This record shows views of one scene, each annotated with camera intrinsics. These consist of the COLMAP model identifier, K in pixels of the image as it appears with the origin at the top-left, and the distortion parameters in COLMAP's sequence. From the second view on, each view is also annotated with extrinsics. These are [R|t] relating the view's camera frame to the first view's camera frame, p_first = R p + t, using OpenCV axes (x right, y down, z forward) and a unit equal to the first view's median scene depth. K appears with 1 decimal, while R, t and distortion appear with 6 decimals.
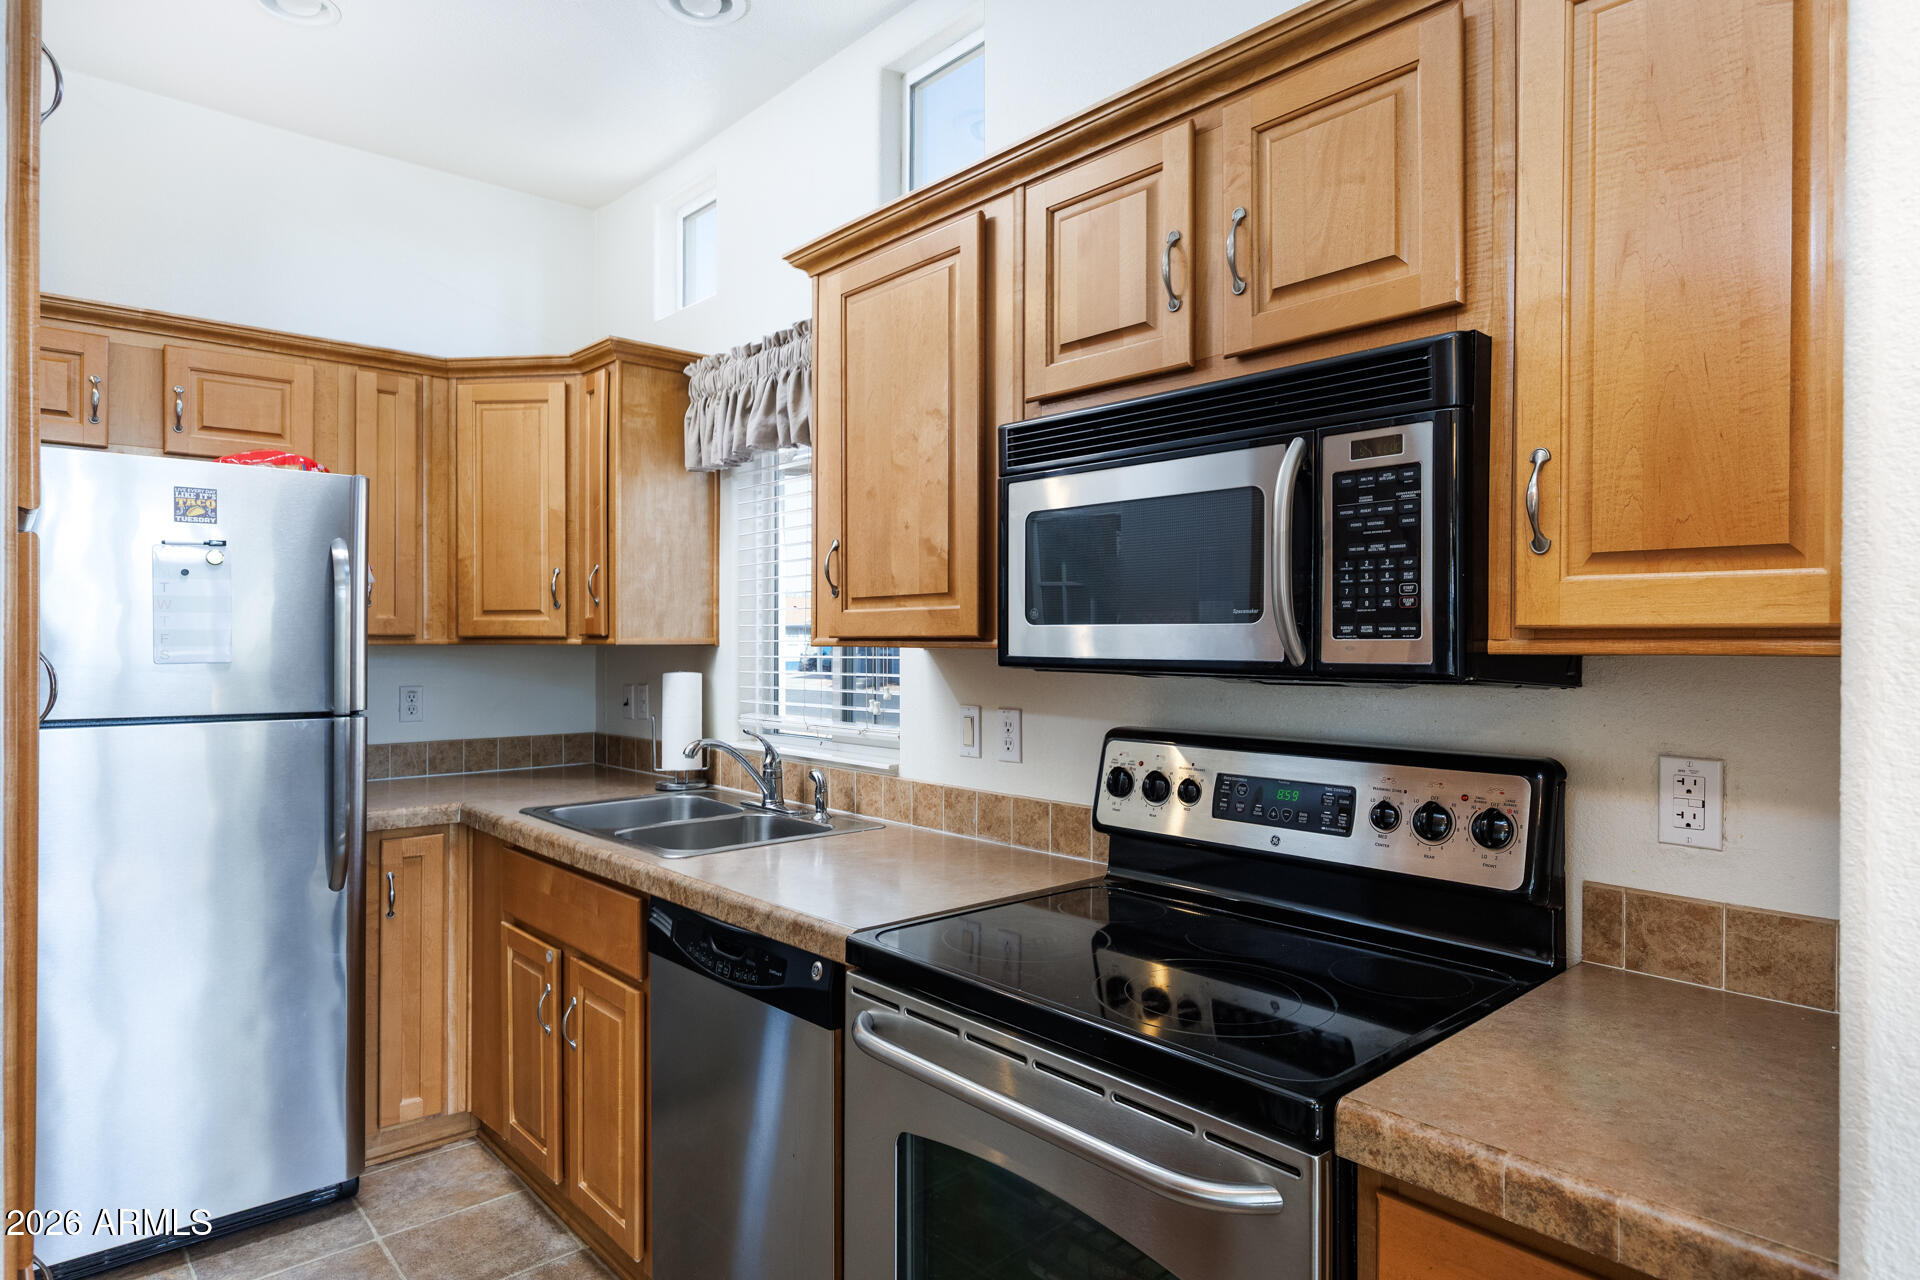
lens RADIAL K [[1089.7, 0, 960.0], [0, 1089.7, 640.0], [0, 0, 1]] dist [-0.000873, -0.000250]
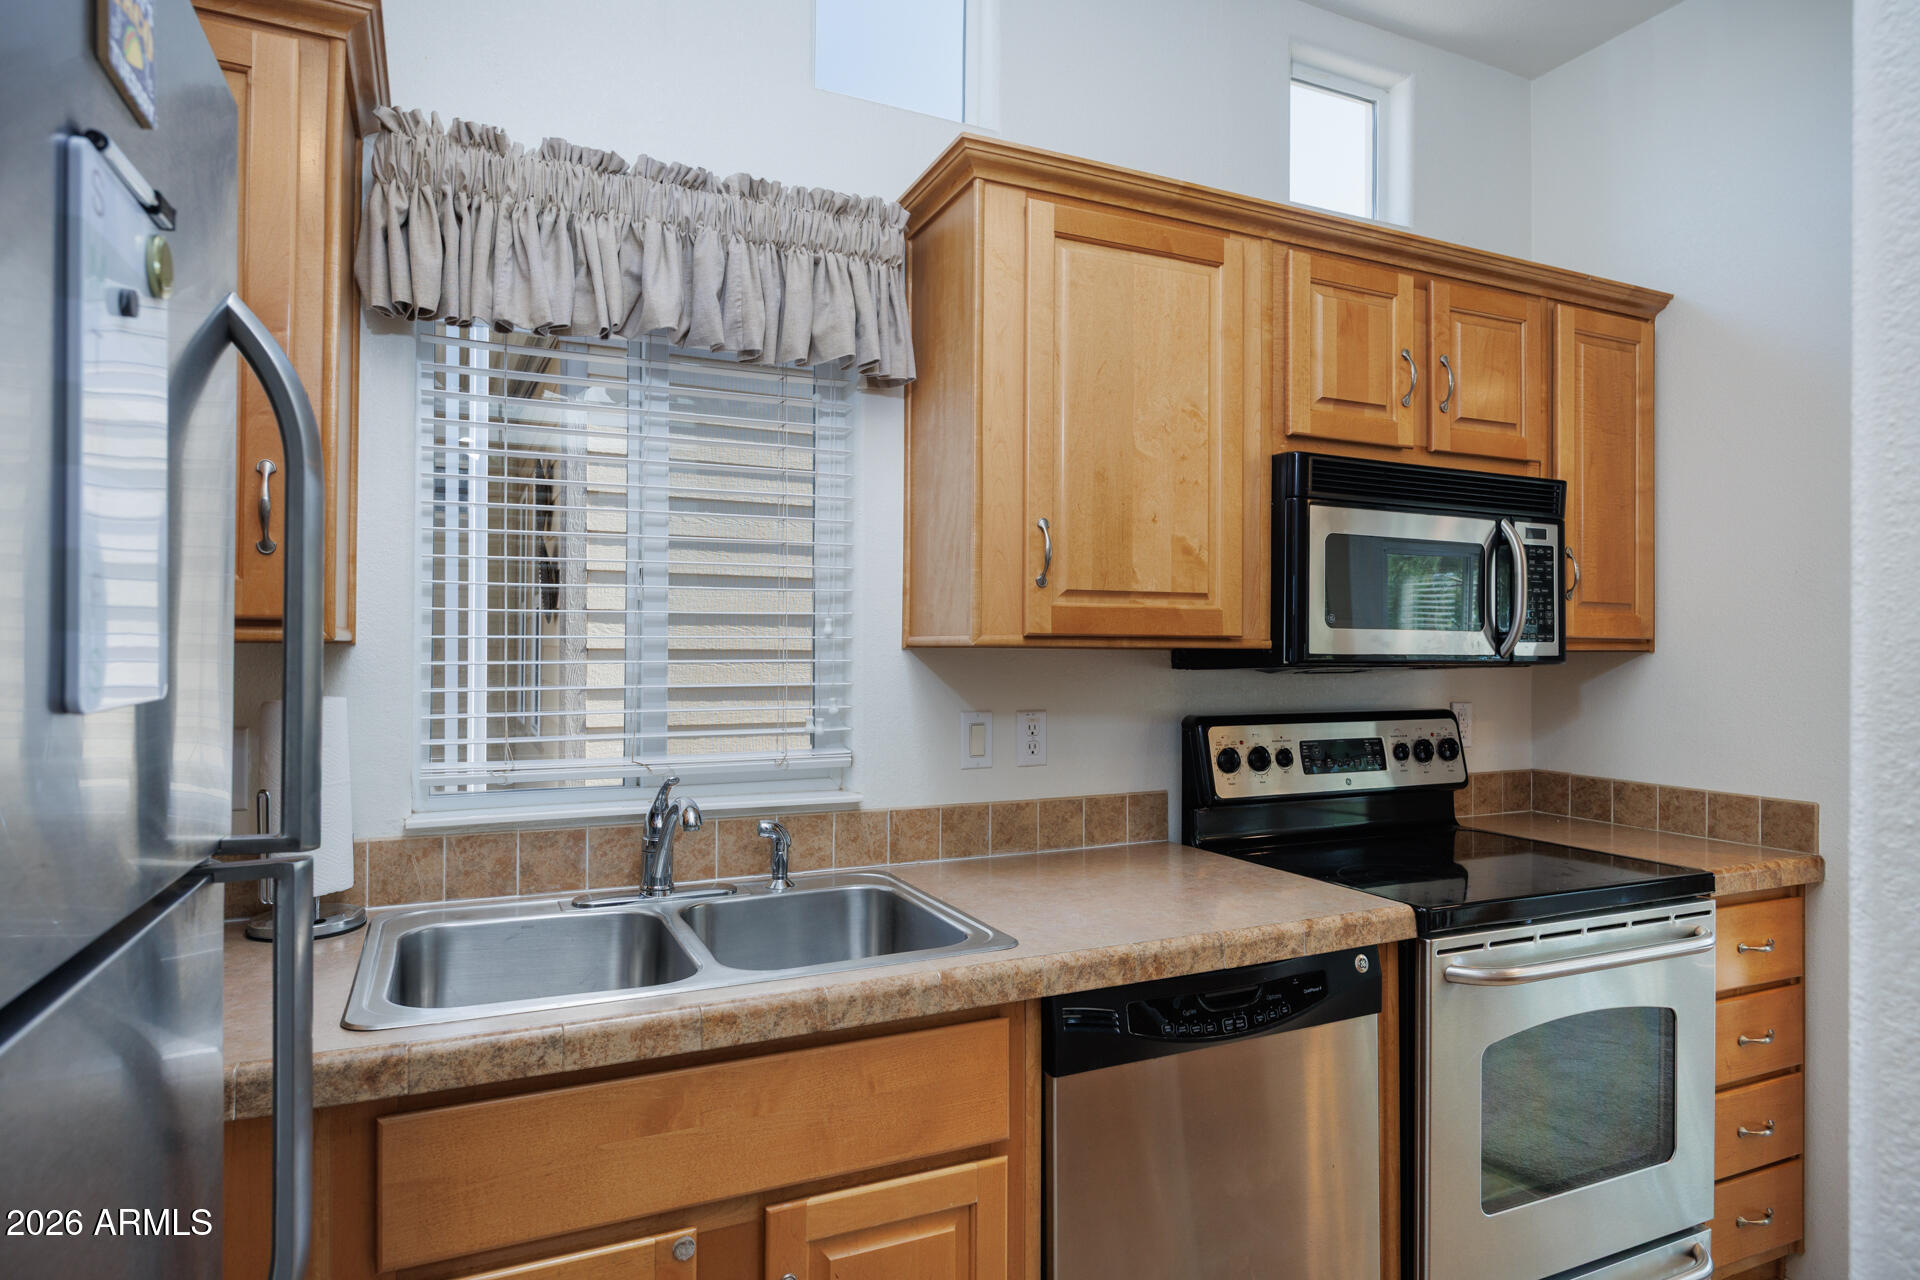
lens RADIAL K [[1089.7, 0, 960.0], [0, 1089.7, 640.0], [0, 0, 1]] dist [-0.000873, -0.000250]
pose [[0.283659, 0.004180, 0.958916, -1.116697], [-0.005612, 0.999981, -0.002699, 0.004394], [-0.958909, -0.004616, 0.283677, 0.982330]]
